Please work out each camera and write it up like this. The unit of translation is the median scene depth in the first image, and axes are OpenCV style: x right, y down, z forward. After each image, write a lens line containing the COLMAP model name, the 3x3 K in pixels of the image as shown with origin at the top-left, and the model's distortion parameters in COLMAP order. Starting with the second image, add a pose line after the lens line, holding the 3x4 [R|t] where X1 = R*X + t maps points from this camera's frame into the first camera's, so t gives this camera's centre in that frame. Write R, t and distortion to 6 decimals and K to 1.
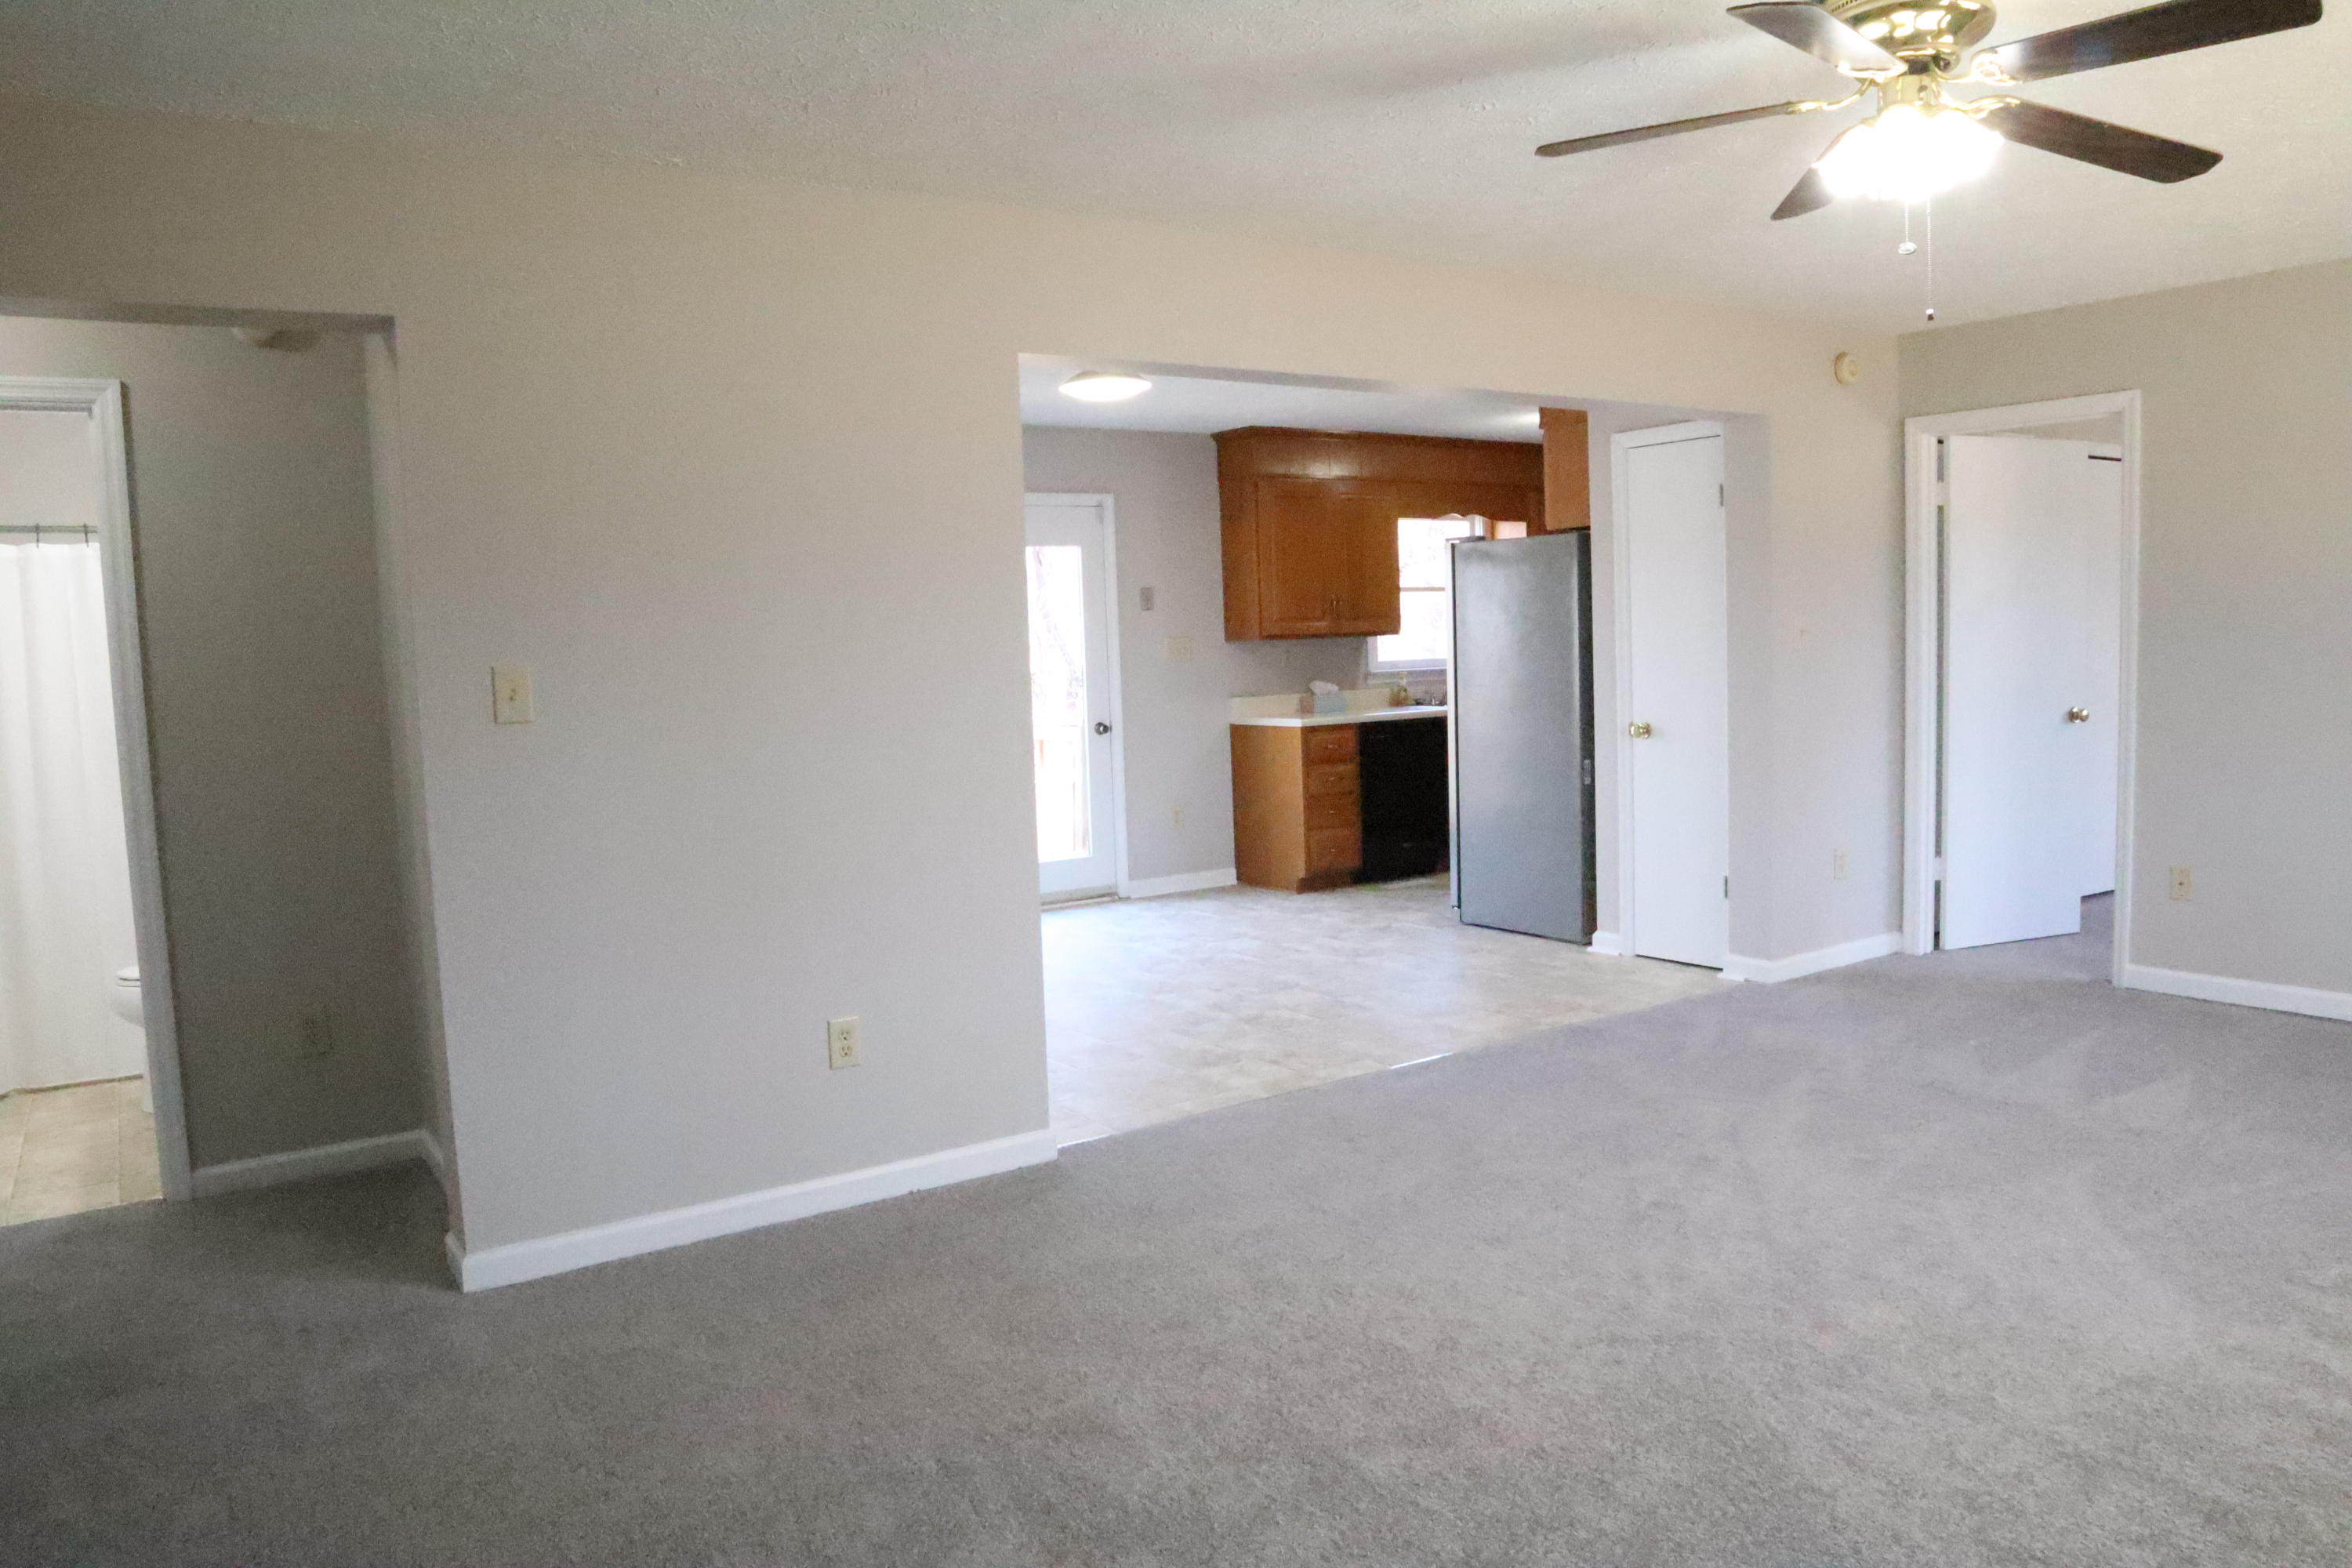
lens RADIAL K [[1607.4, 0, 1176.0], [0, 1607.4, 784.0], [0, 0, 1]] dist [-0.127091, 0.076822]
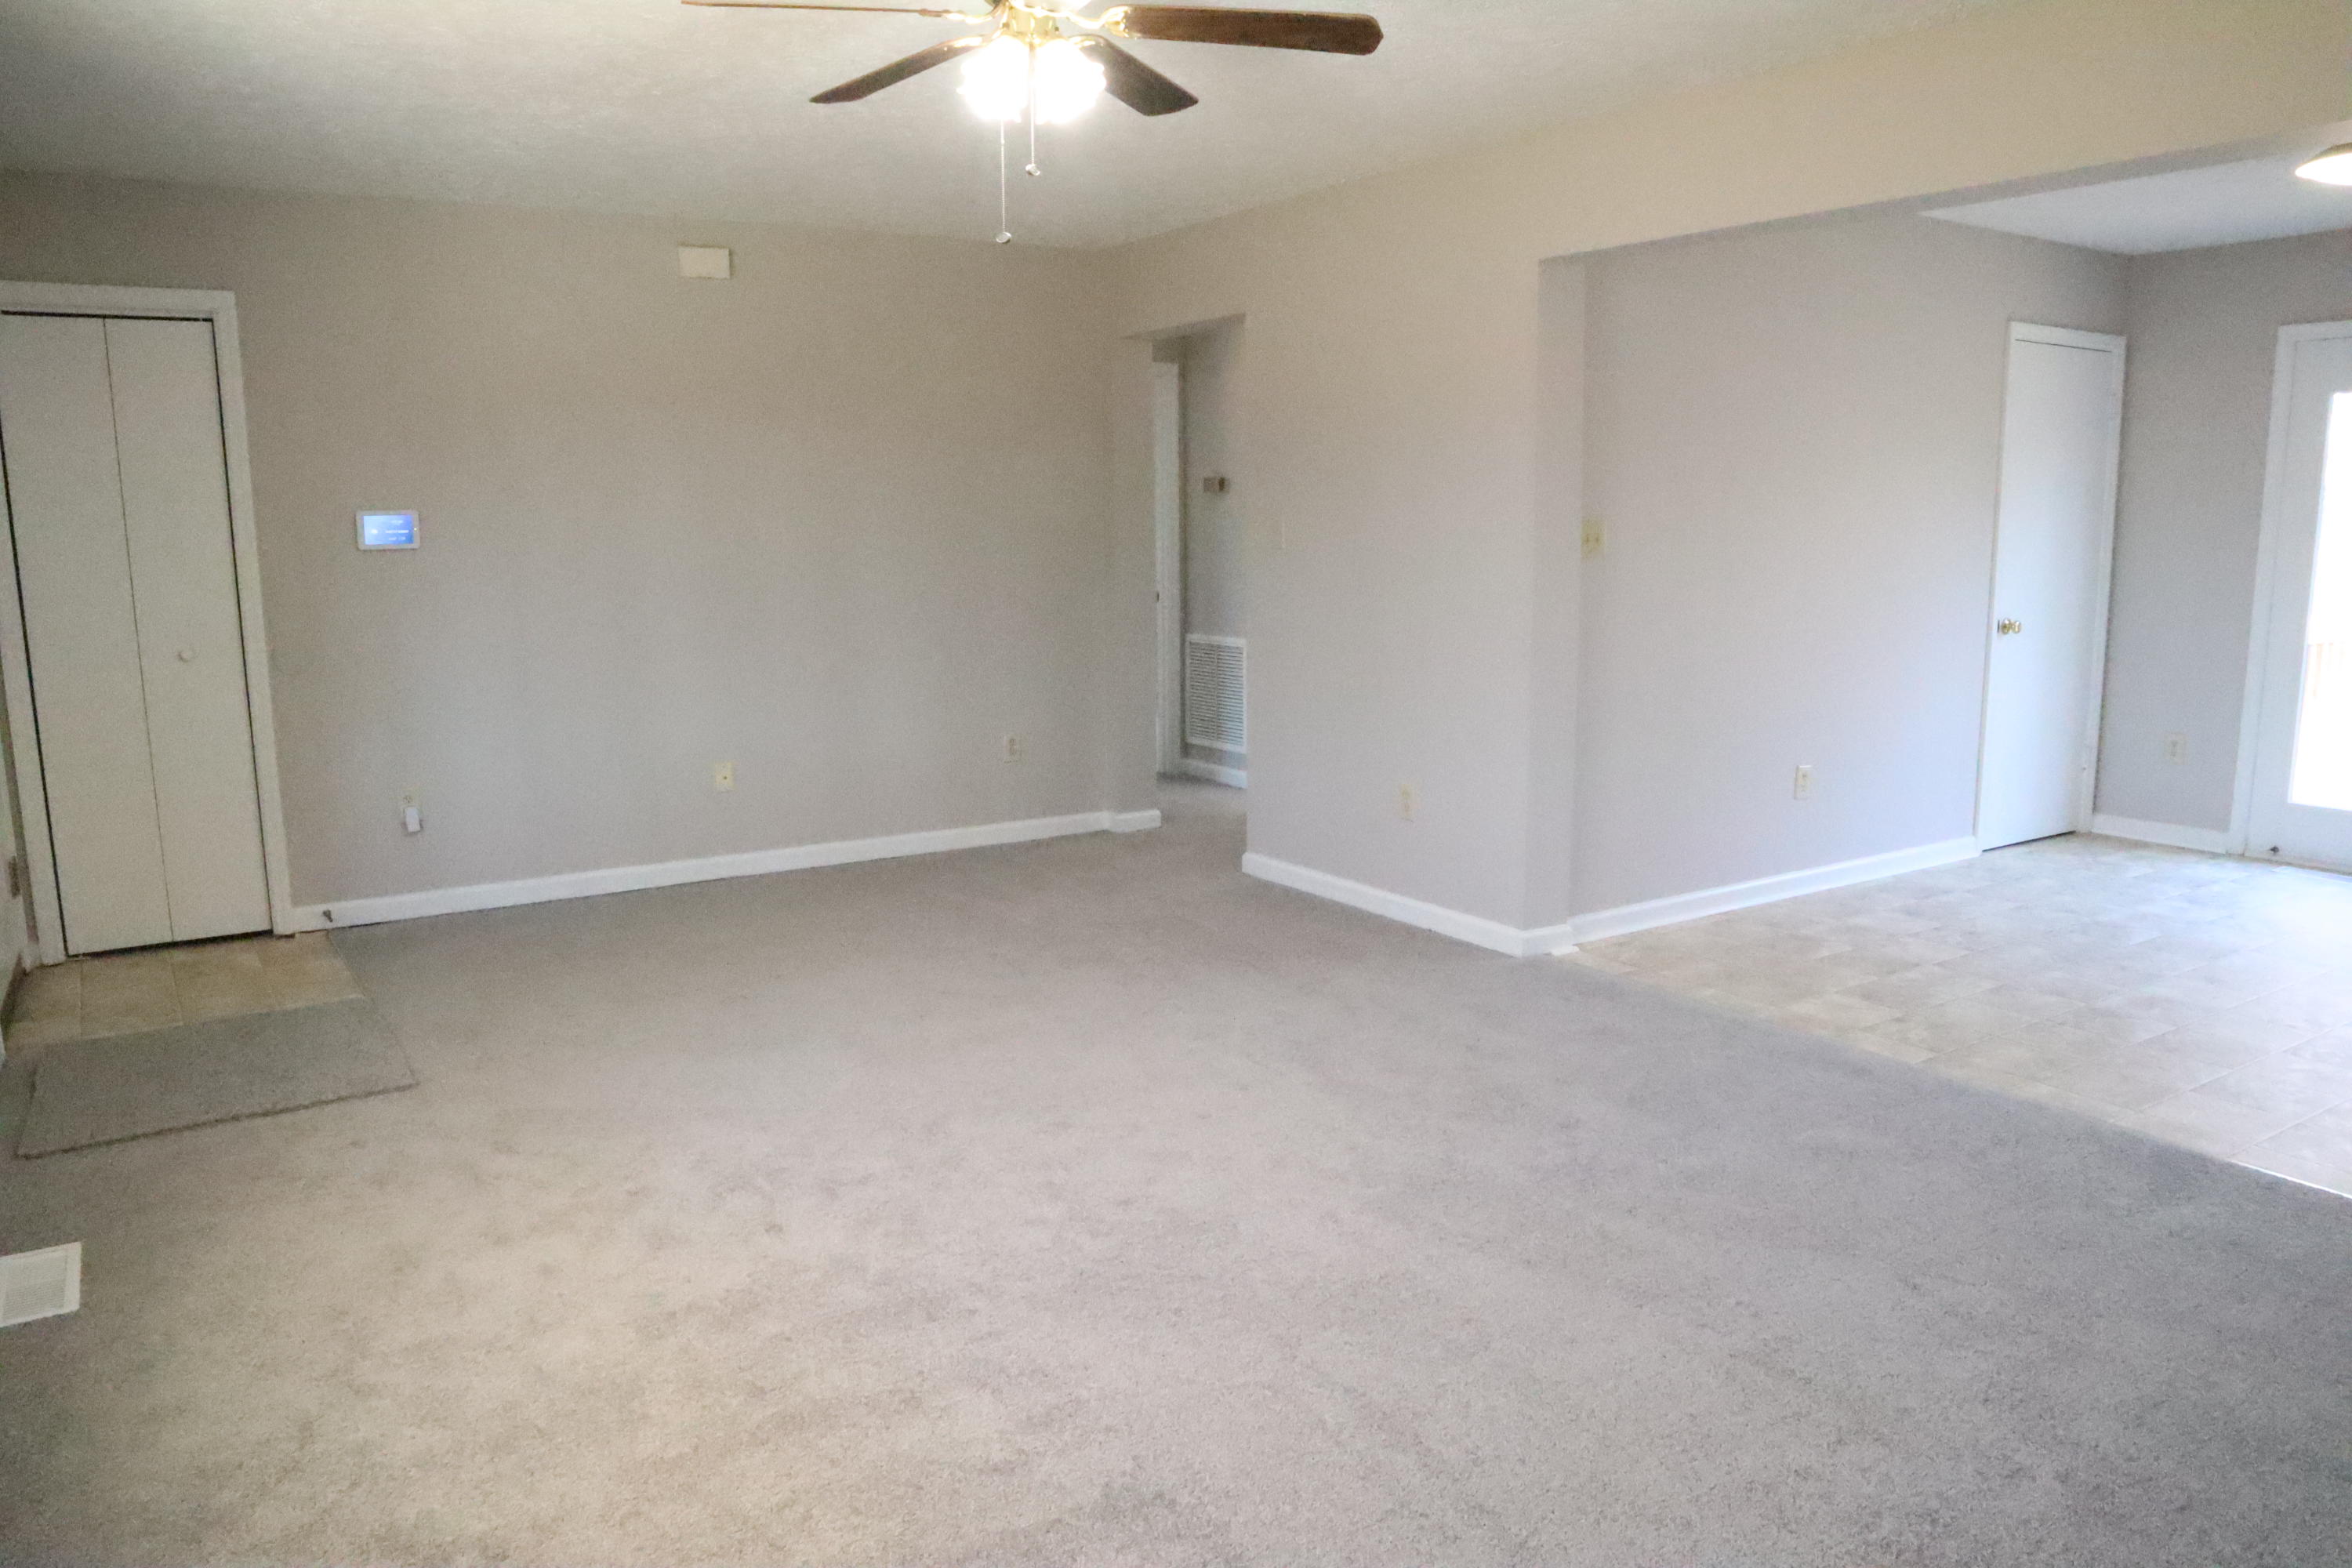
lens RADIAL K [[1607.4, 0, 1176.0], [0, 1607.4, 784.0], [0, 0, 1]] dist [-0.127091, 0.076822]
pose [[-0.019741, 0.199021, -0.979796, 0.525630], [-0.086120, 0.976007, 0.199987, -0.050559], [0.996089, 0.088328, -0.002127, 0.371603]]
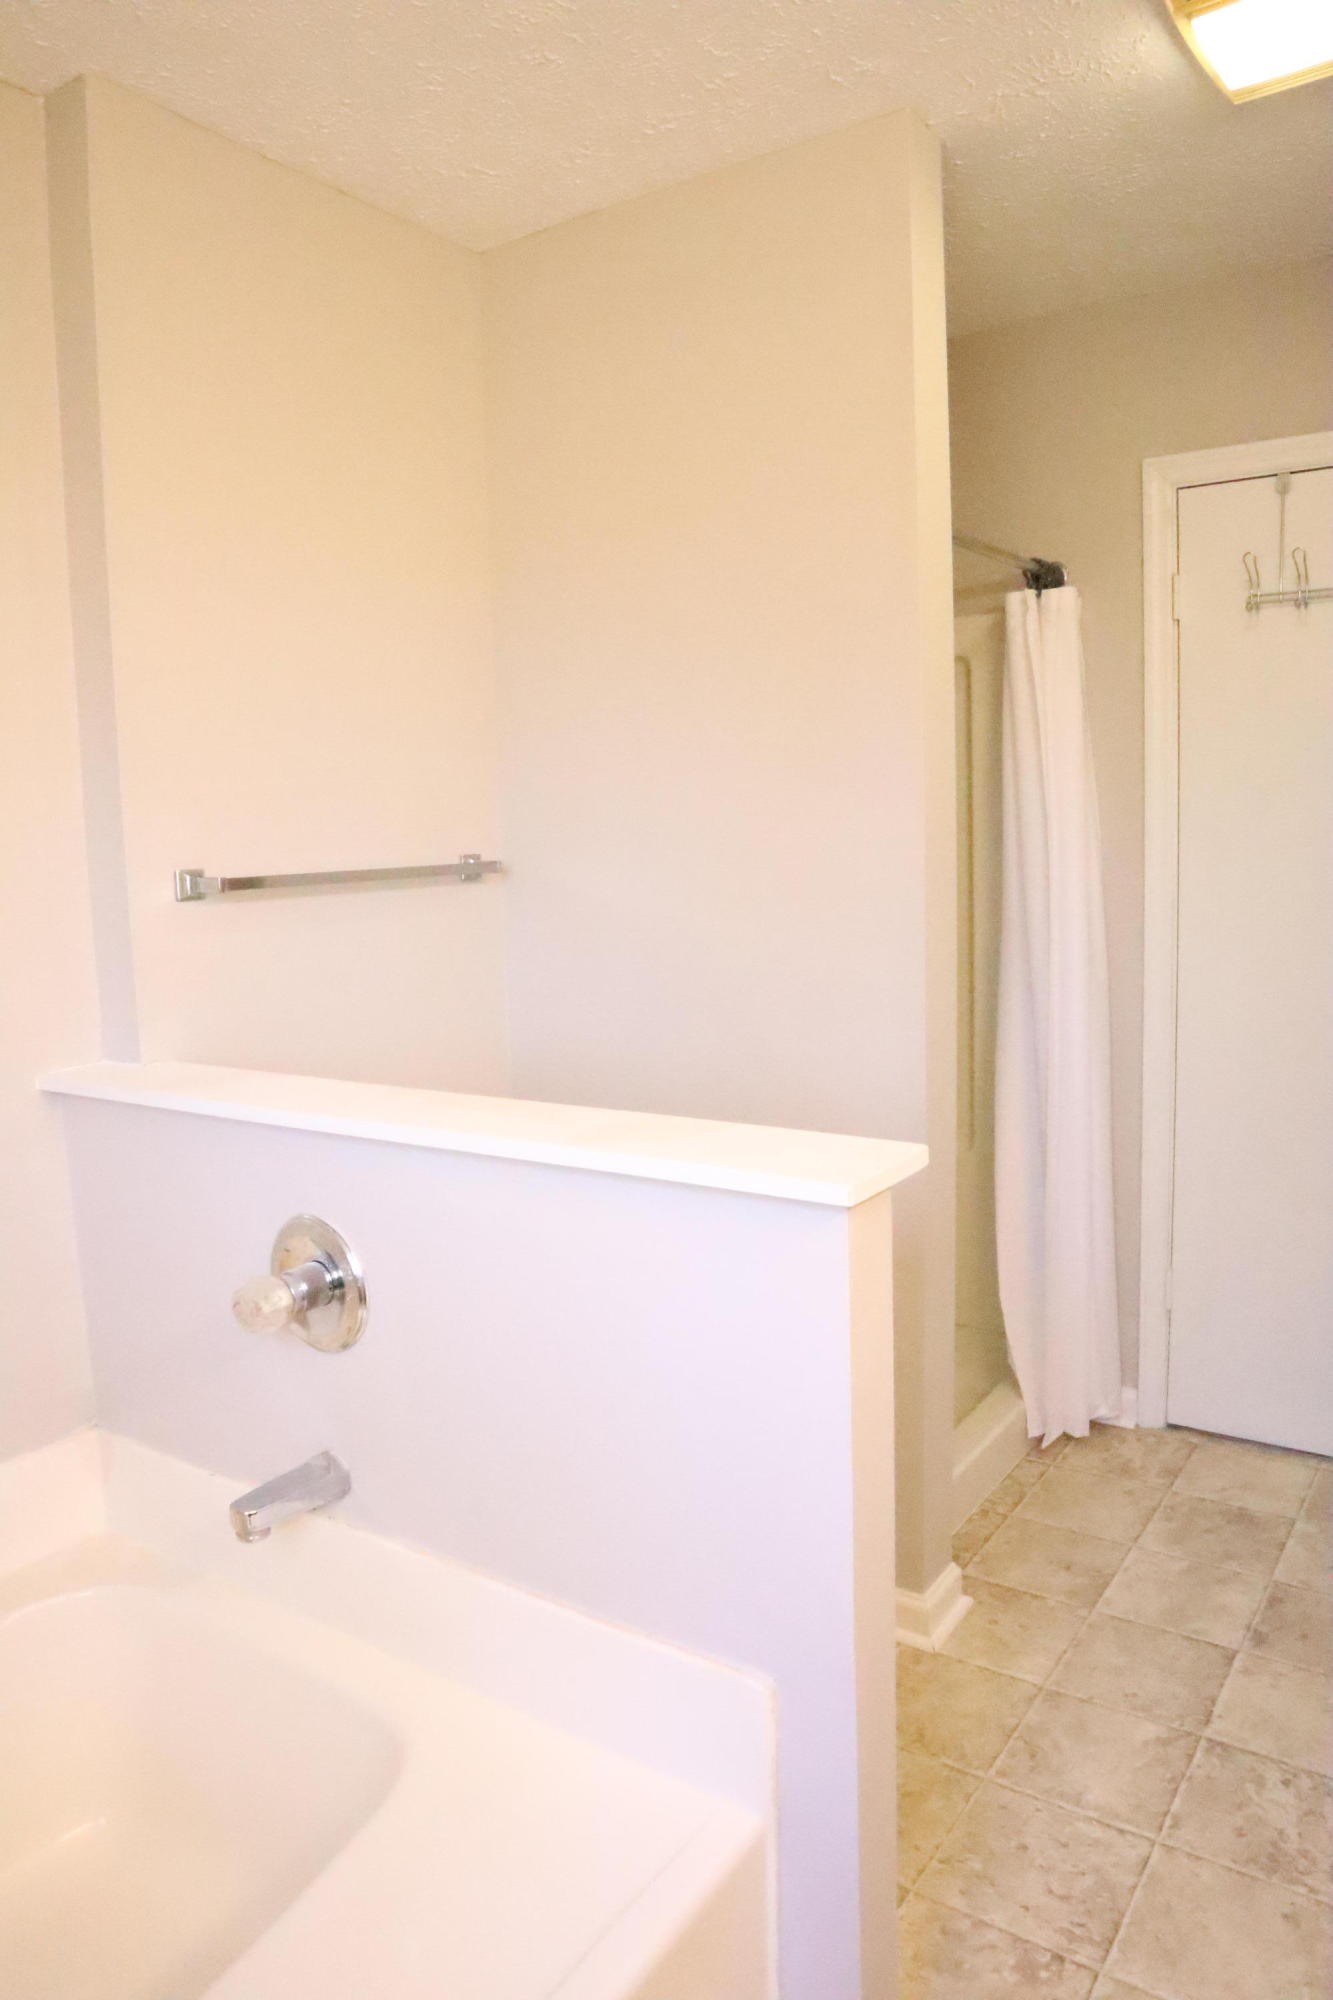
lens RADIAL K [[1366.9, 0, 666.5], [0, 1366.9, 1000.0], [0, 0, 1]] dist [-0.127091, 0.076822]
pose [[-0.364428, -0.076897, 0.928051, -0.219805], [0.129316, 0.982750, 0.132209, -0.072826], [-0.922209, 0.168192, -0.348198, 0.826631]]
